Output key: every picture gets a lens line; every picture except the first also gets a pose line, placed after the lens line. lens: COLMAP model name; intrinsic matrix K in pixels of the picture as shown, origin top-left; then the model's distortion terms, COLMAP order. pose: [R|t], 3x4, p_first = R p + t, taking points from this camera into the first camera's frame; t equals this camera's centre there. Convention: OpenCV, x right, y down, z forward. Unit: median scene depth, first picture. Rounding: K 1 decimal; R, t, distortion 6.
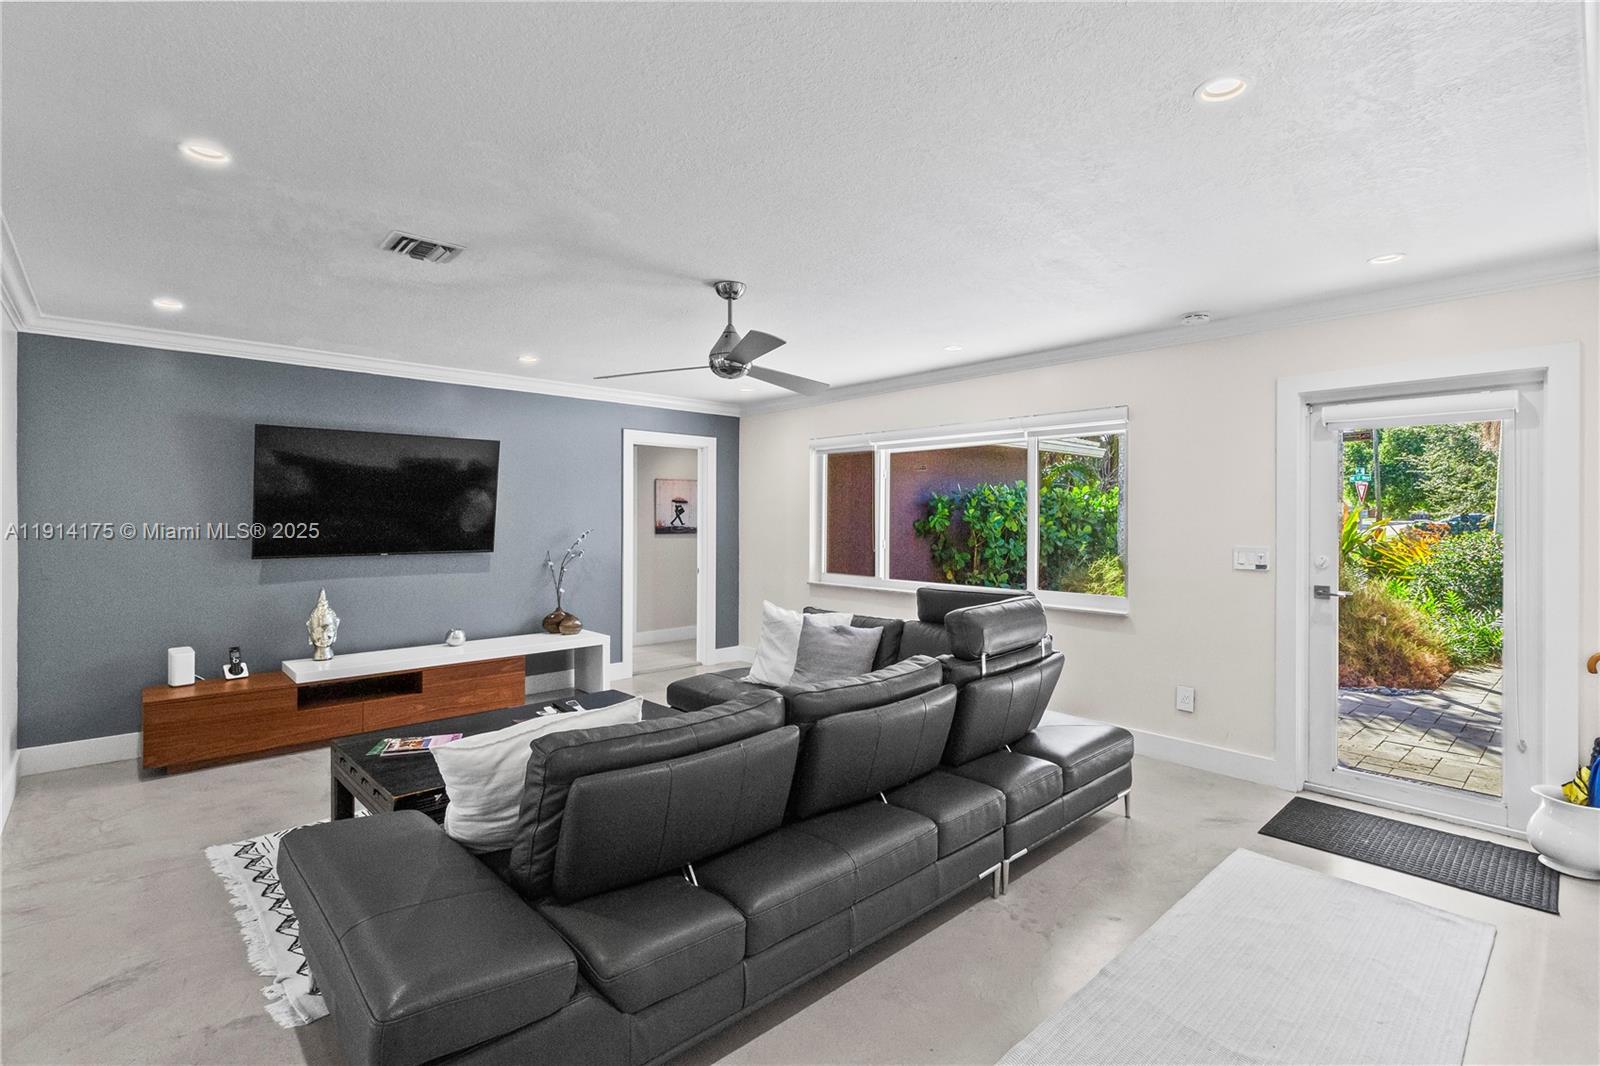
lens RADIAL K [[736.6, 0, 797.2], [0, 736.6, 524.7], [0, 0, 1]] dist [-0.000235, -0.000203]
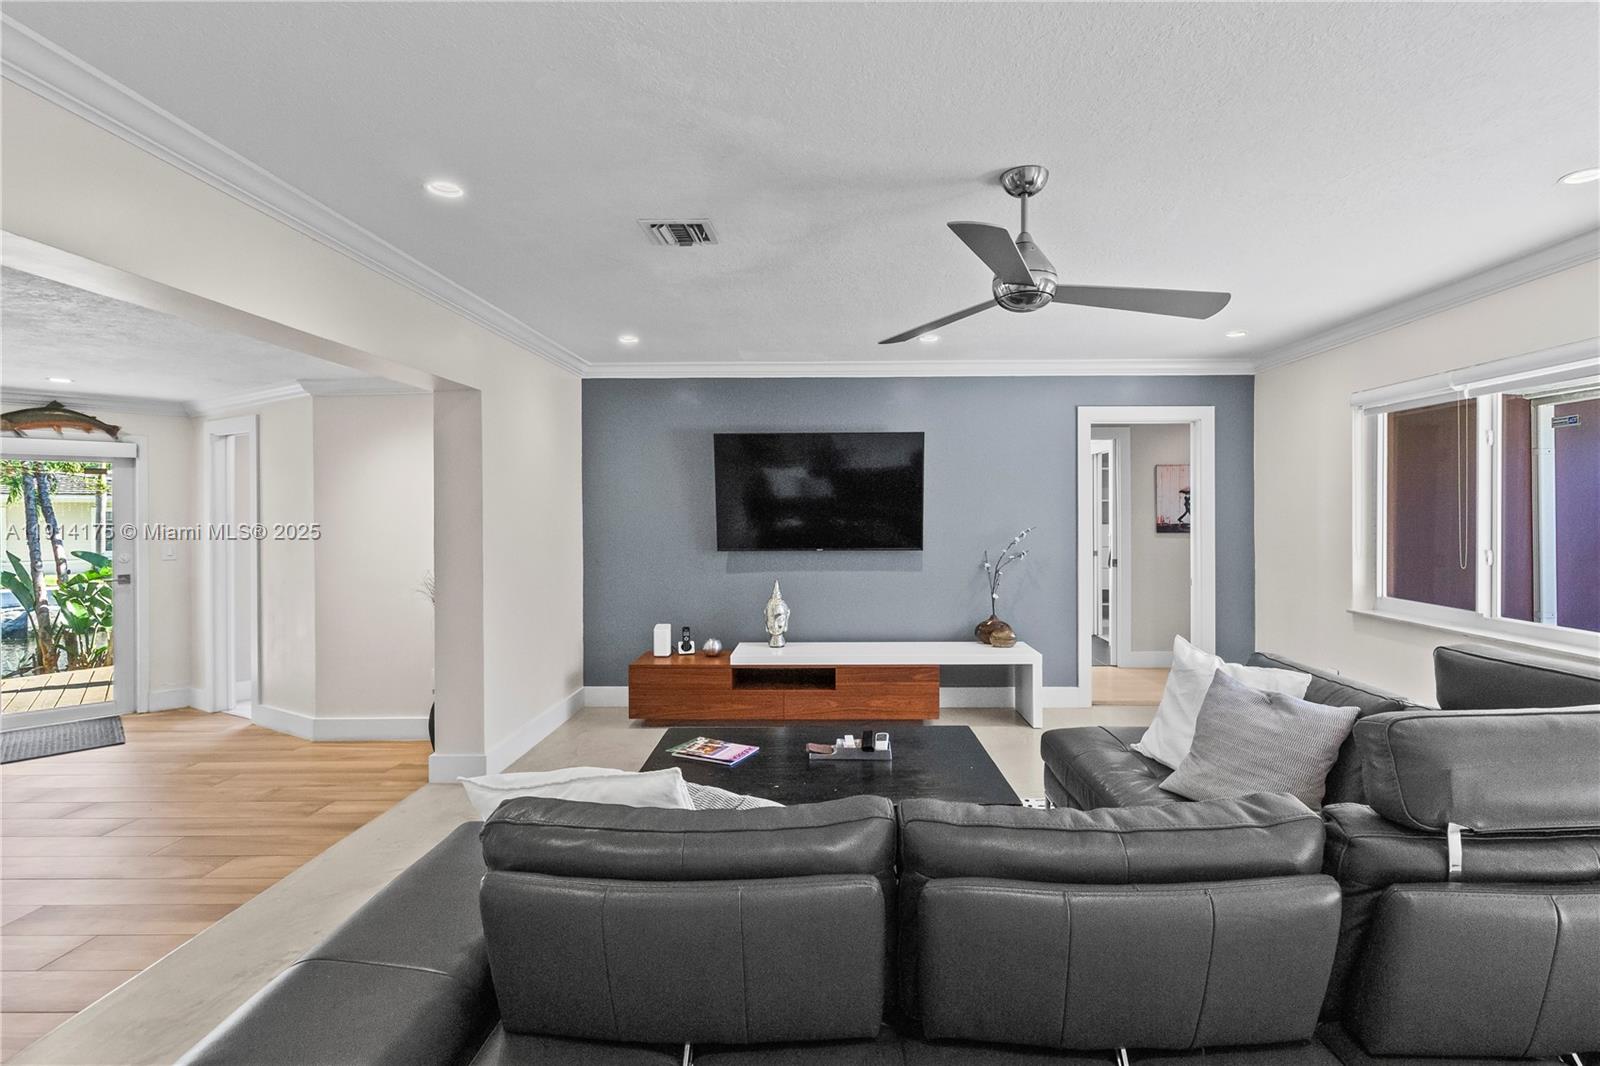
lens RADIAL K [[745.7, 0, 813.5], [0, 745.7, 518.4], [0, 0, 1]] dist [0.002040, 0.000304]
pose [[0.729530, -0.000070, -0.683949, 0.161355], [-0.001269, 0.999998, -0.001457, -0.002873], [0.683948, 0.001931, 0.729528, 0.241926]]
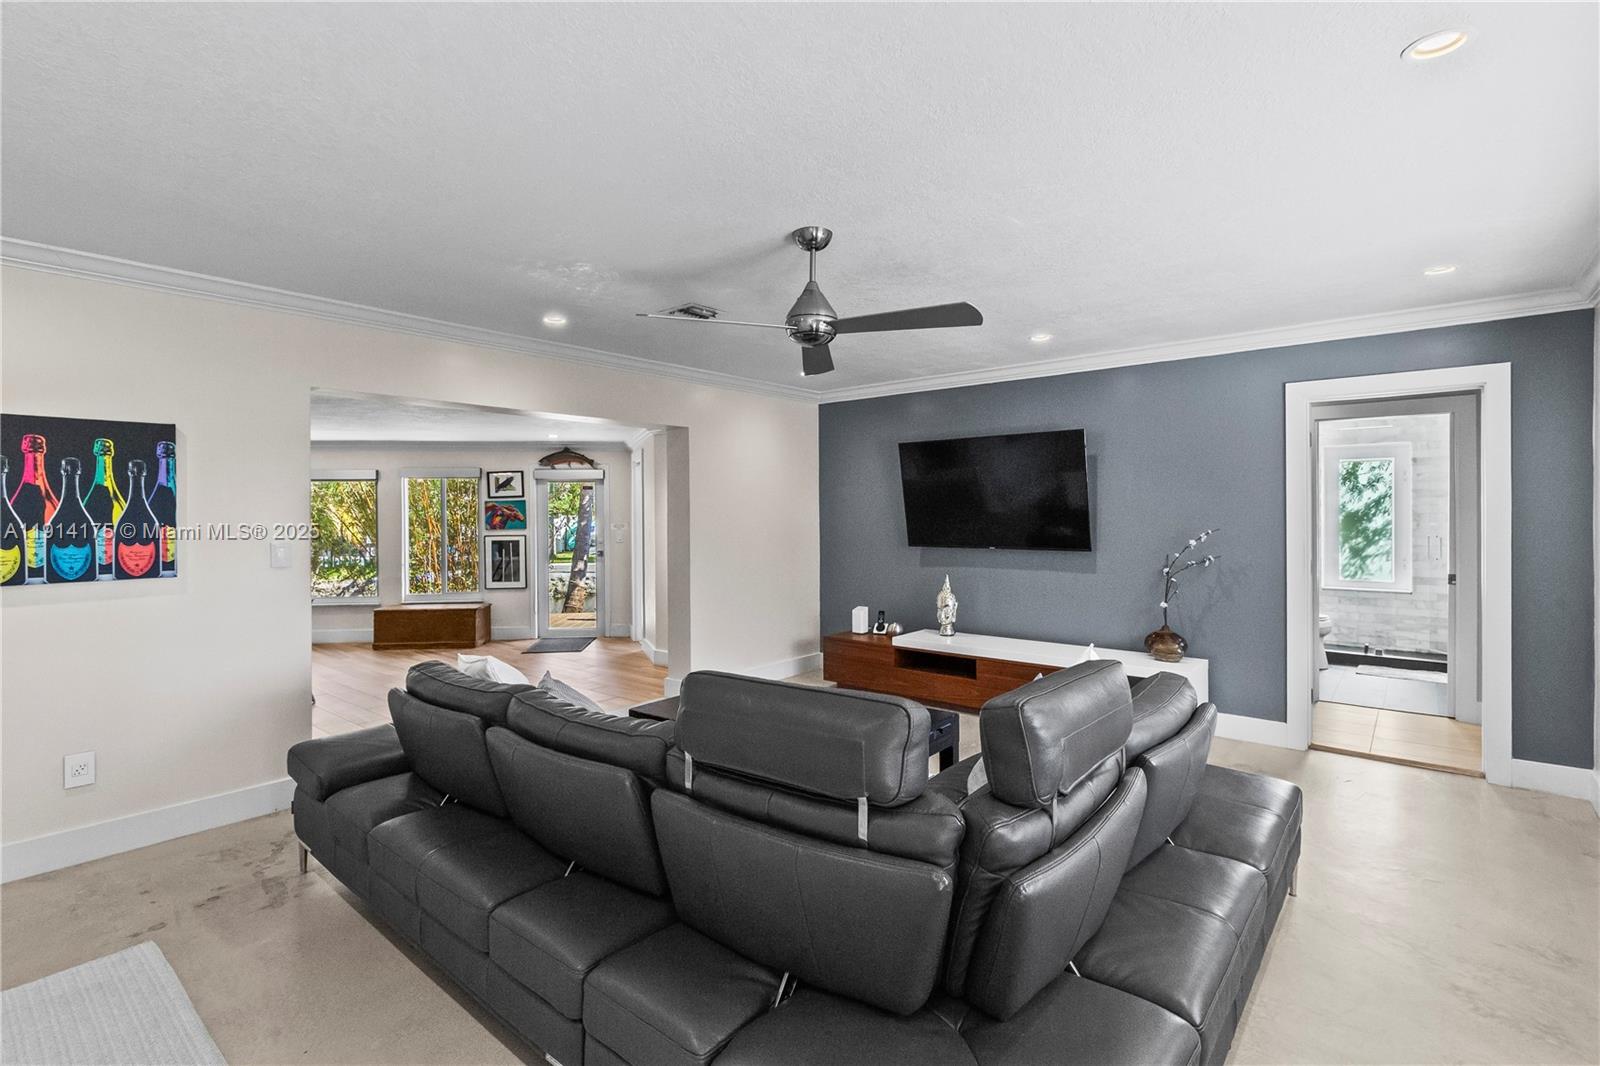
lens RADIAL K [[745.7, 0, 813.5], [0, 745.7, 518.4], [0, 0, 1]] dist [0.002040, 0.000304]
pose [[0.137886, 0.003978, -0.990440, 0.519924], [-0.004326, 0.999985, 0.003414, -0.006328], [0.990439, 0.003814, 0.137901, 0.622747]]
